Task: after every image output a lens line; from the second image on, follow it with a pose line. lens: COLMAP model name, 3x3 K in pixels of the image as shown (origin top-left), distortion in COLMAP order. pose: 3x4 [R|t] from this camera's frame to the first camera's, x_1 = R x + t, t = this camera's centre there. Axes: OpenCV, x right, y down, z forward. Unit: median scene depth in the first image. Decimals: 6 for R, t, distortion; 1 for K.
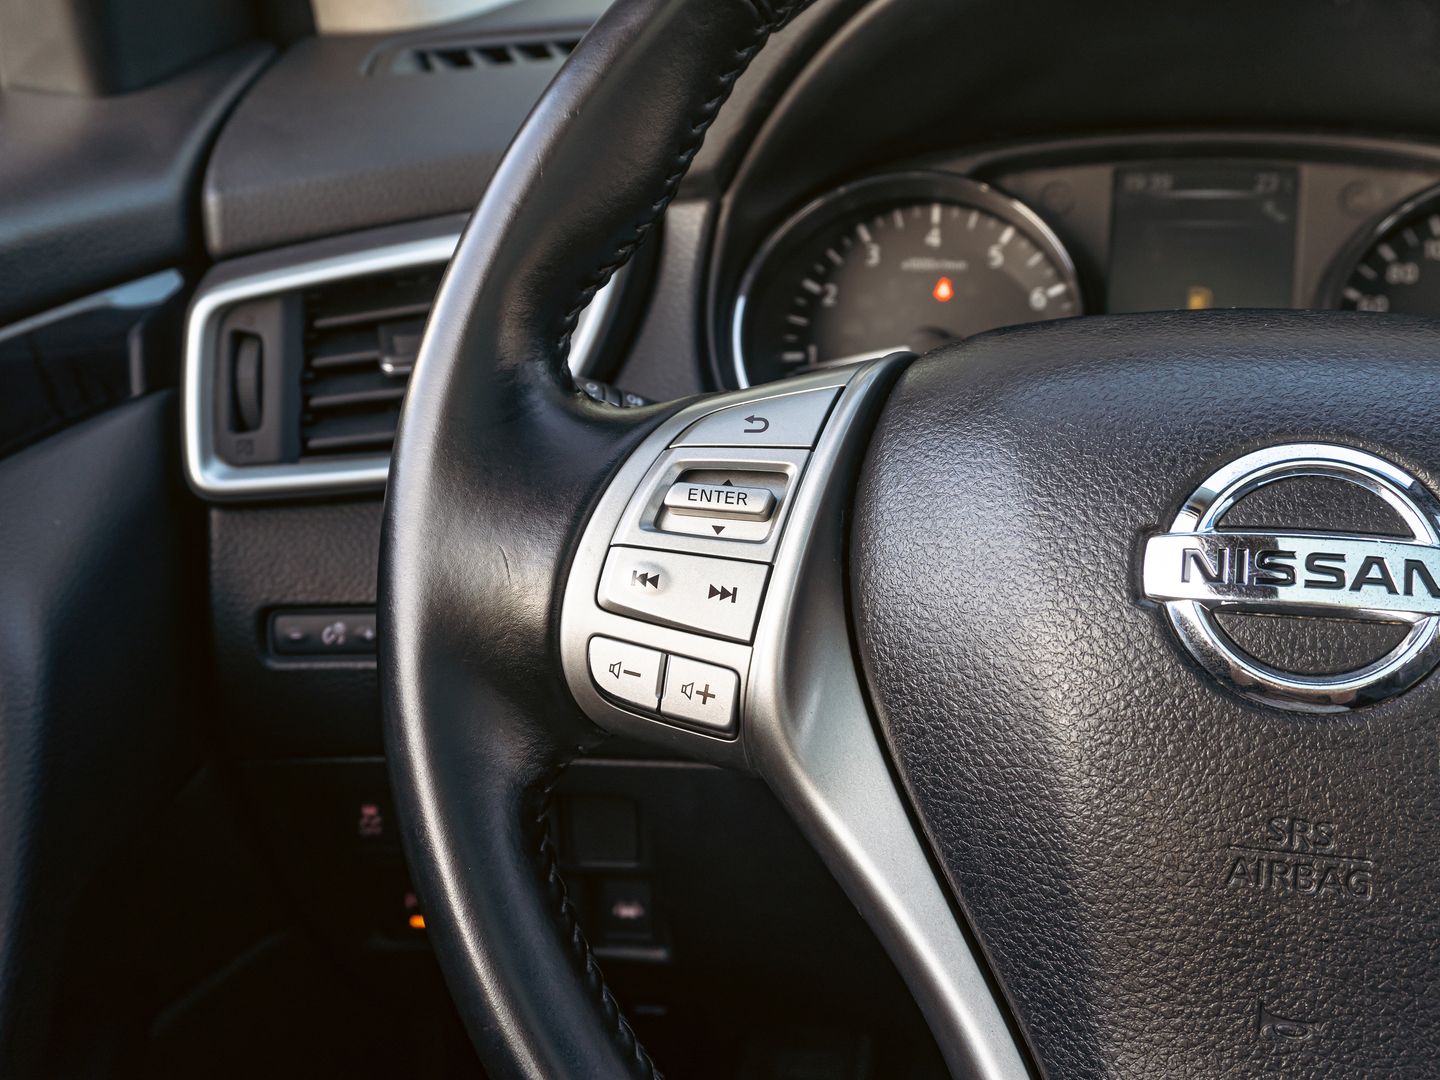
lens RADIAL K [[1567.8, 0, 733.7], [0, 1567.8, 549.9], [0, 0, 1]] dist [0.012481, 0.000000]
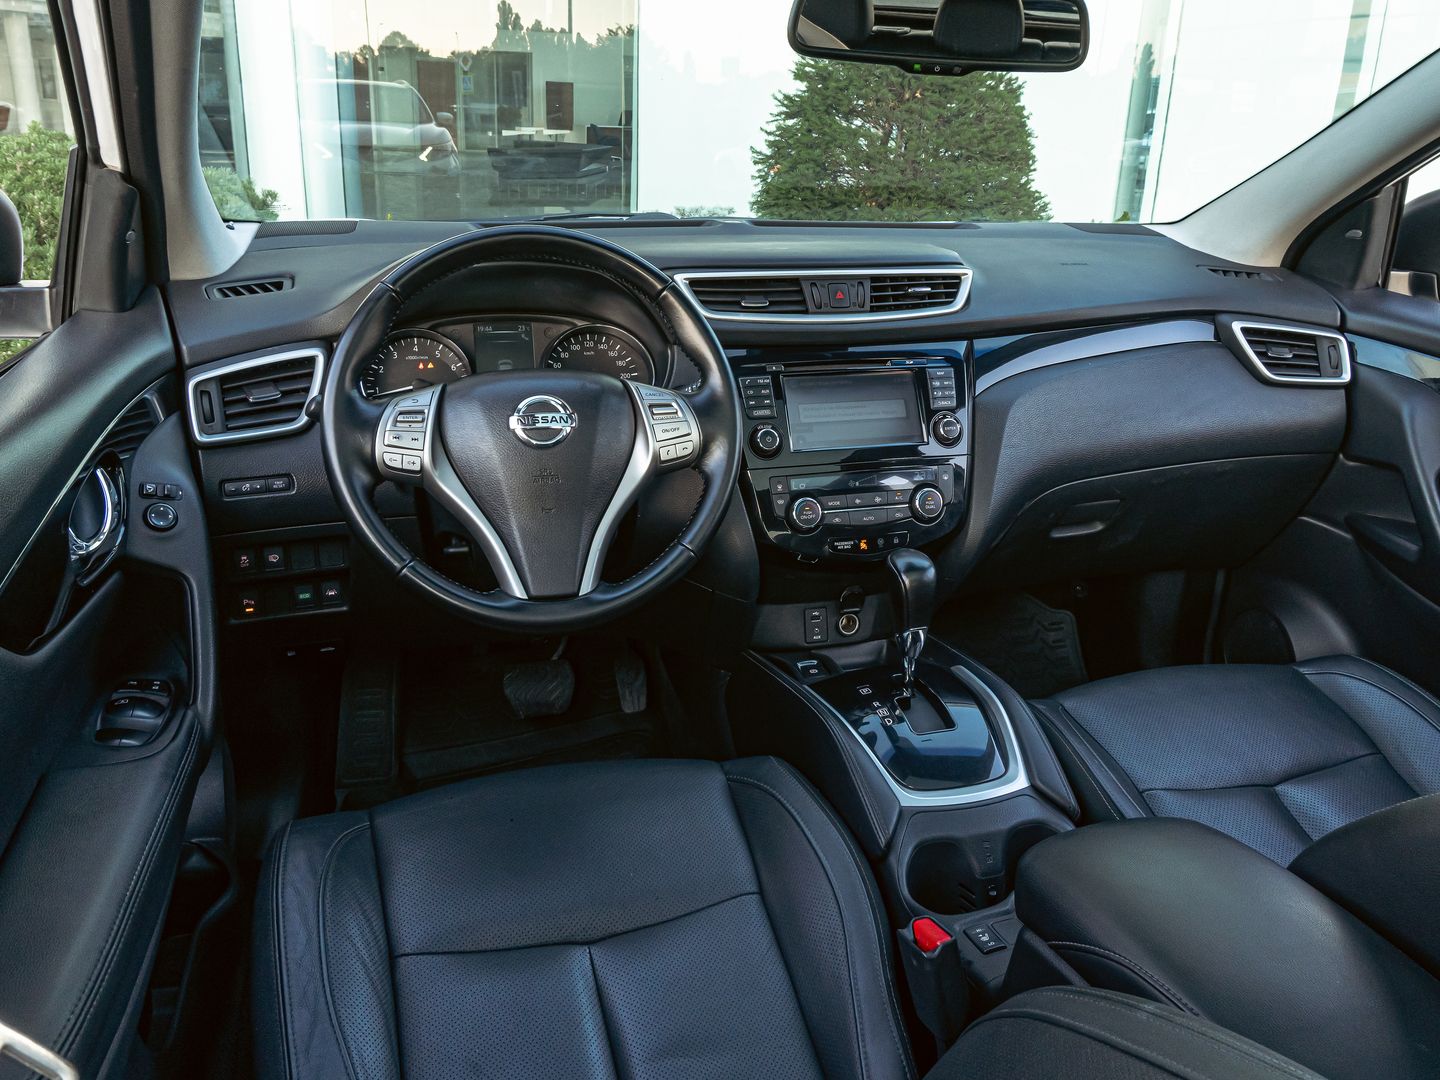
lens RADIAL K [[1152.5, 0, 731.6], [0, 1152.5, 522.2], [0, 0, 1]] dist [-0.031742, 0.045730]
pose [[0.875059, -0.106487, 0.472157, -0.753431], [0.115201, 0.993287, 0.010515, 0.316904], [-0.470106, 0.045192, 0.881452, -2.165474]]
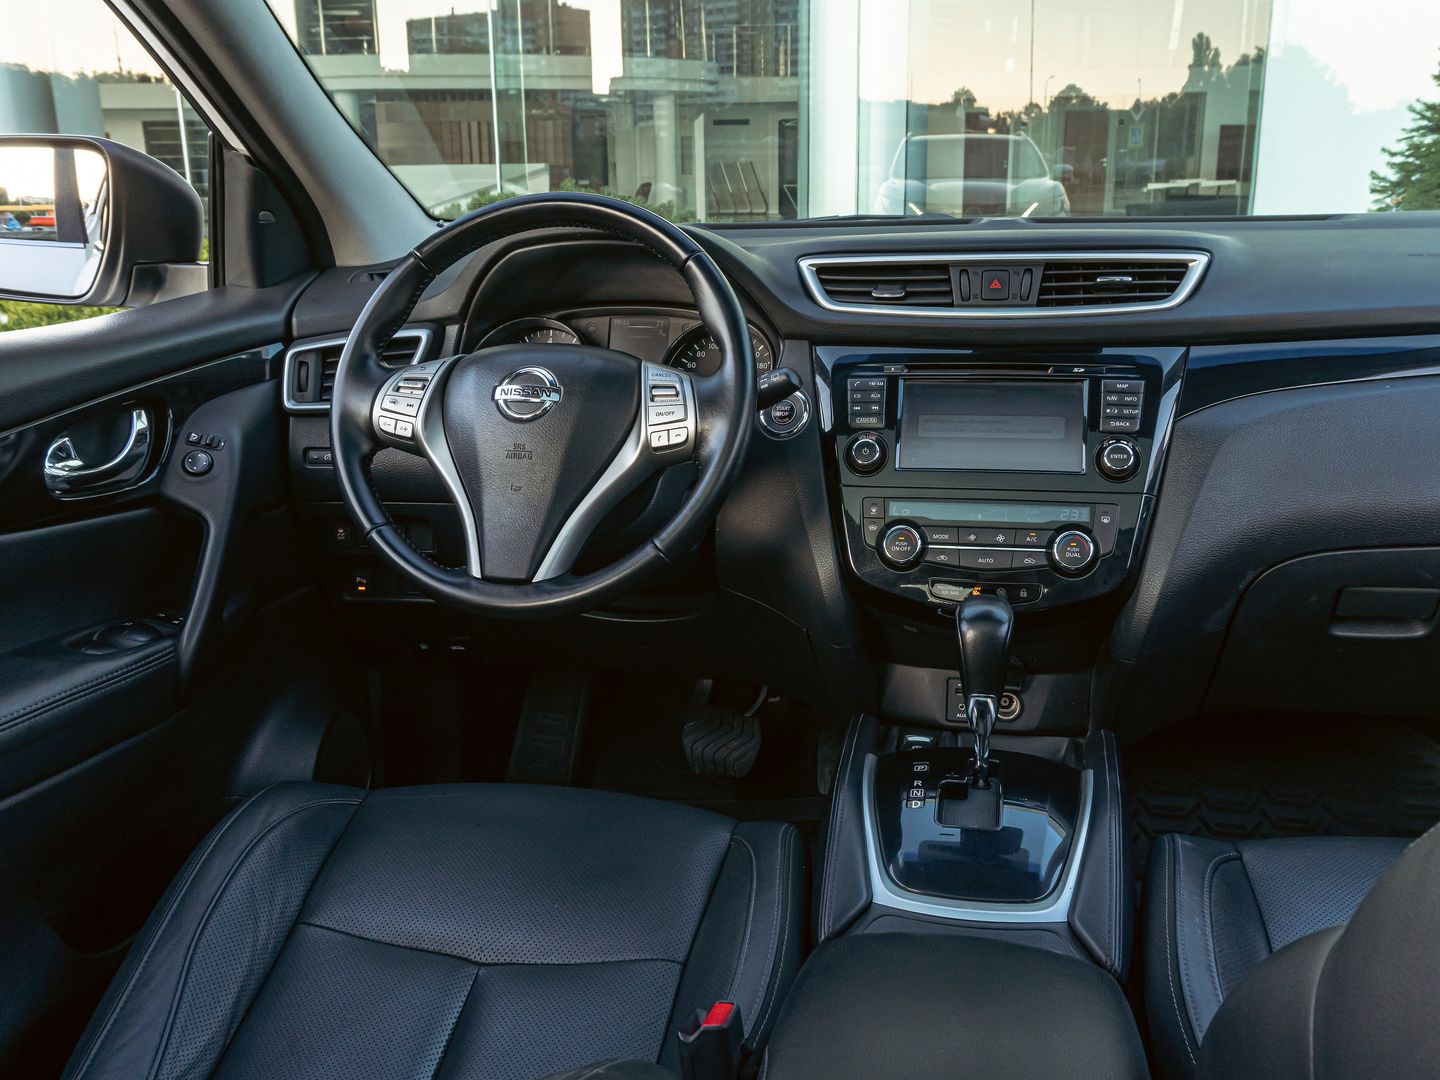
lens RADIAL K [[1352.7, 0, 715.3], [0, 1352.7, 549.6], [0, 0, 1]] dist [0.023369, 0.000000]
pose [[0.999742, 0.018188, -0.013600, 0.863537], [-0.019331, 0.995816, -0.089316, 0.716437], [0.011918, 0.089556, 0.995910, -2.571995]]
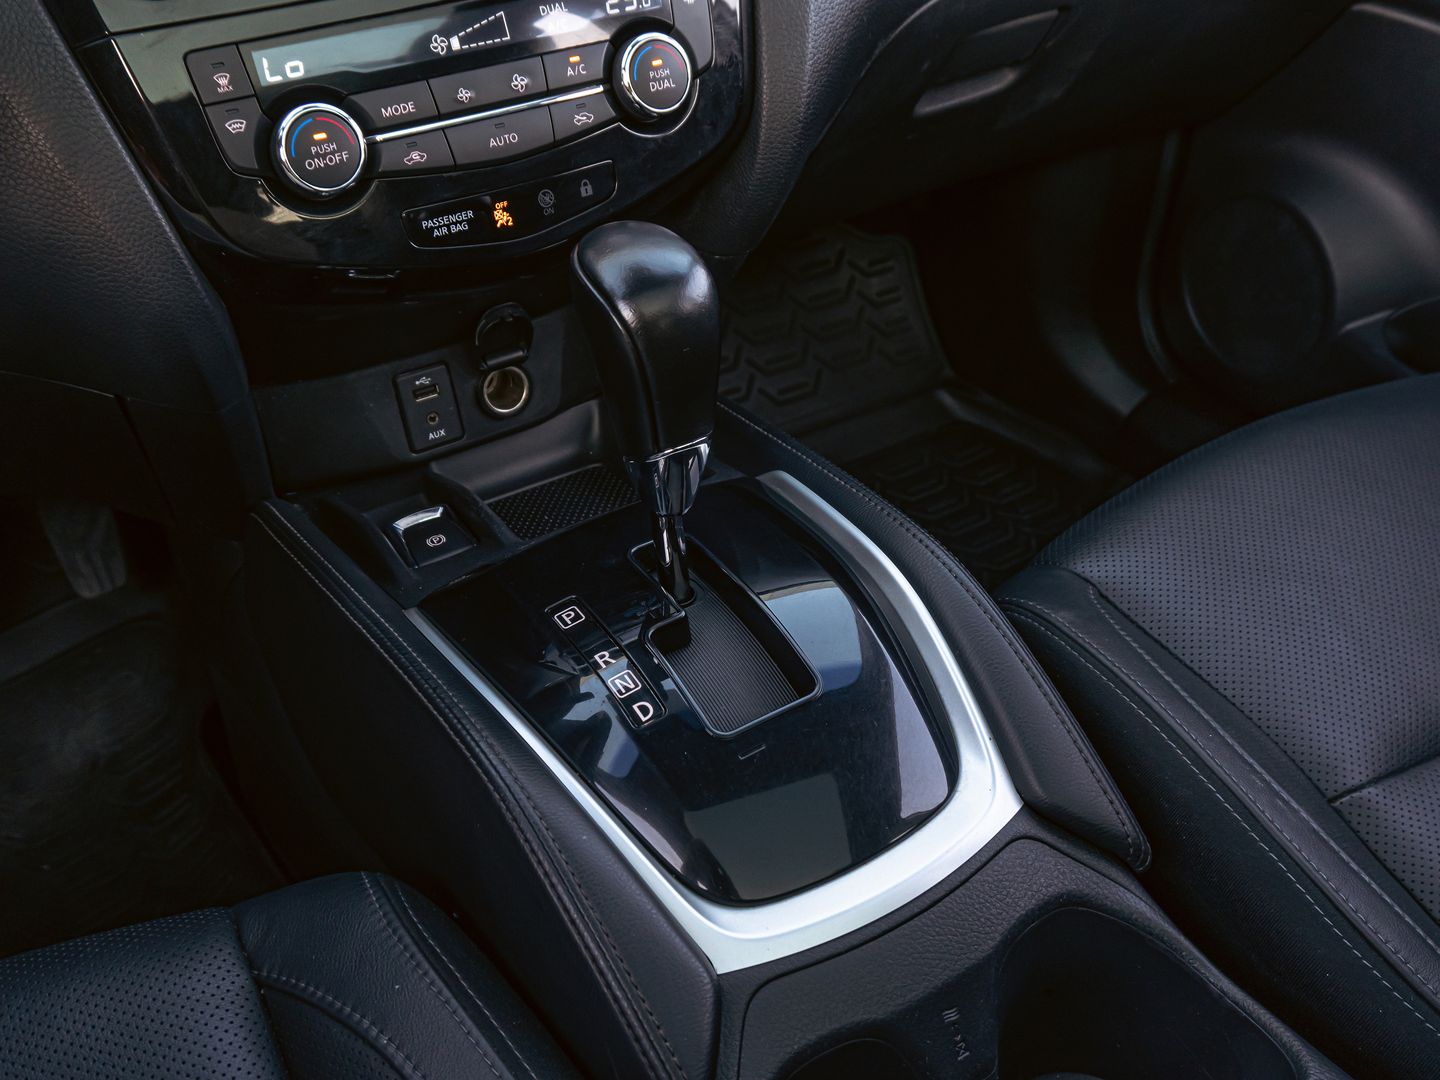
lens RADIAL K [[1373.6, 0, 722.3], [0, 1373.6, 547.7], [0, 0, 1]] dist [0.009247, 0.000000]
pose [[0.715672, -0.403775, 0.569894, 0.549608], [0.226084, 0.905953, 0.357959, 0.307600], [-0.660832, -0.127337, 0.739653, -0.402933]]
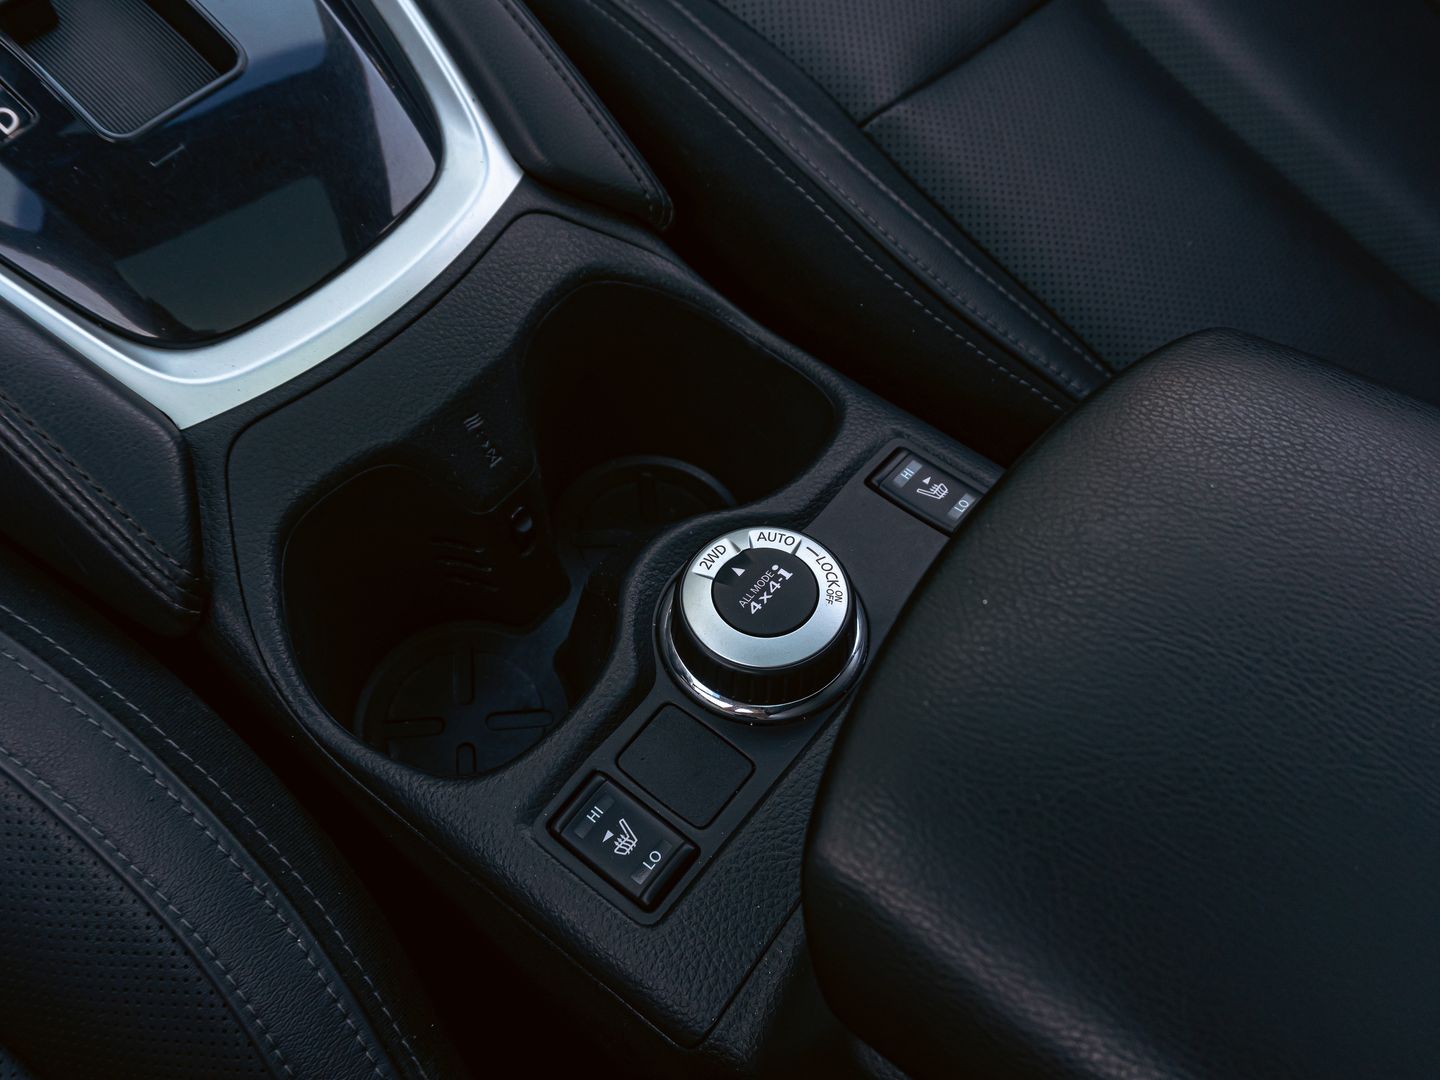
lens RADIAL K [[1373.6, 0, 725.6], [0, 1373.6, 538.7], [0, 0, 1]] dist [0.009247, 0.000000]
pose [[0.461774, -0.723535, 0.513090, 0.725554], [0.198628, 0.648117, 0.735181, 0.506017], [-0.864472, -0.237574, 0.442998, -0.352233]]
